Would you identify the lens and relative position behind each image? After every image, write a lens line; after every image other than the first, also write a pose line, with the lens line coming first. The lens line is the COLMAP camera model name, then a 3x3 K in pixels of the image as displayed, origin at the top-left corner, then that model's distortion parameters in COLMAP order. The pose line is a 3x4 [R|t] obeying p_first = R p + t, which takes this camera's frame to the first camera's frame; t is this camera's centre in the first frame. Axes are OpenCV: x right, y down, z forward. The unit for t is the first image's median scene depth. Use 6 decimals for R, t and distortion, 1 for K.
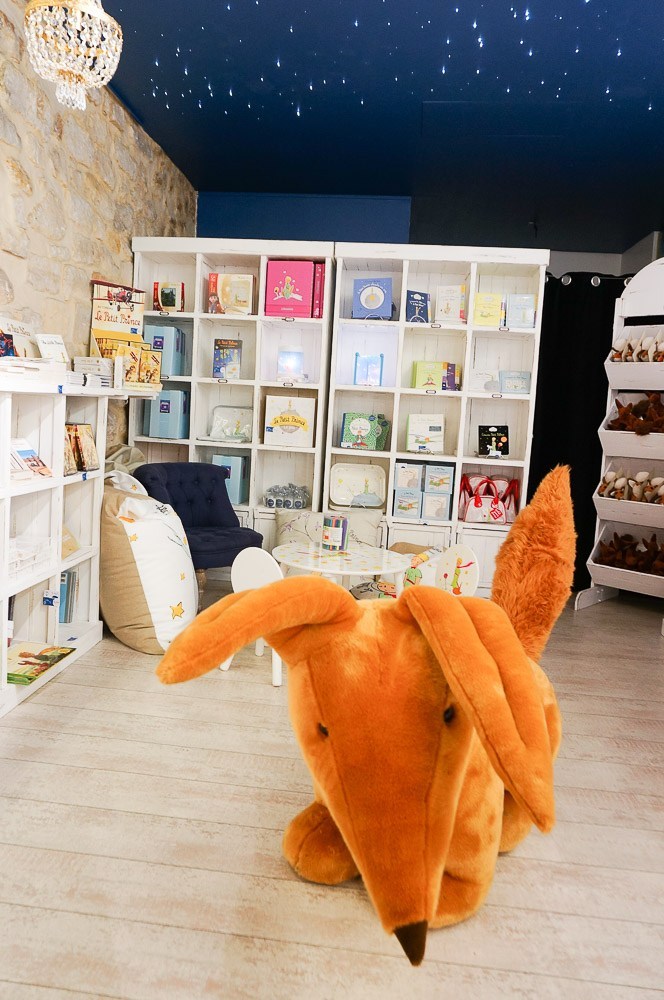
lens RADIAL K [[664.6, 0, 332.0], [0, 664.6, 500.0], [0, 0, 1]] dist [-0.059867, 0.051345]
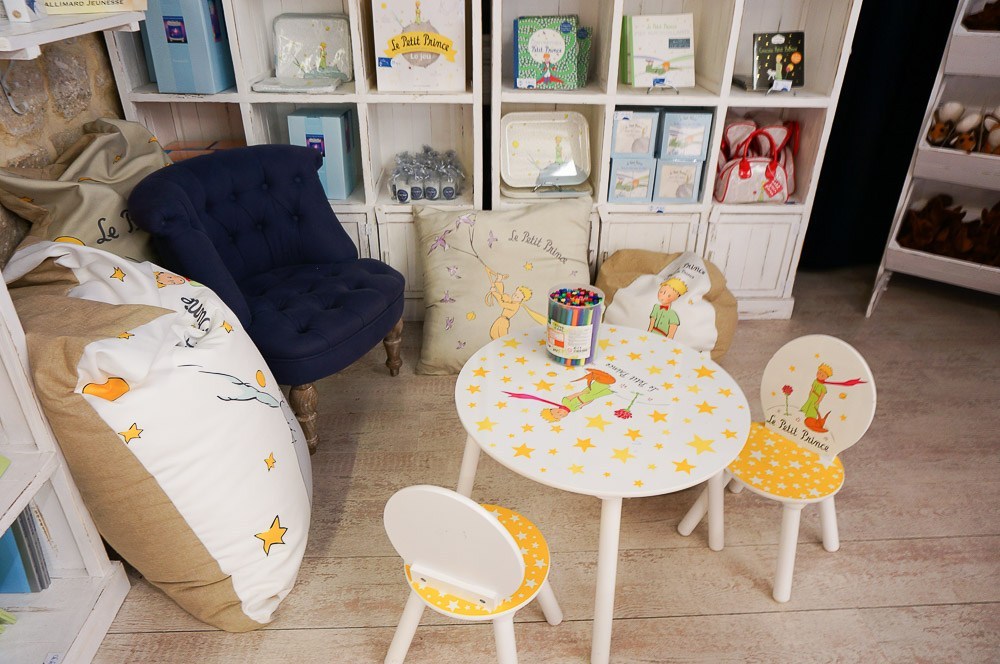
lens RADIAL K [[664.6, 0, 516.1], [0, 664.6, 331.2], [0, 0, 1]] dist [-0.059867, 0.051345]
pose [[0.990400, -0.102075, 0.093210, -0.060487], [0.060521, 0.926455, 0.371507, -0.096701], [-0.124277, -0.362300, 0.923739, 0.409954]]
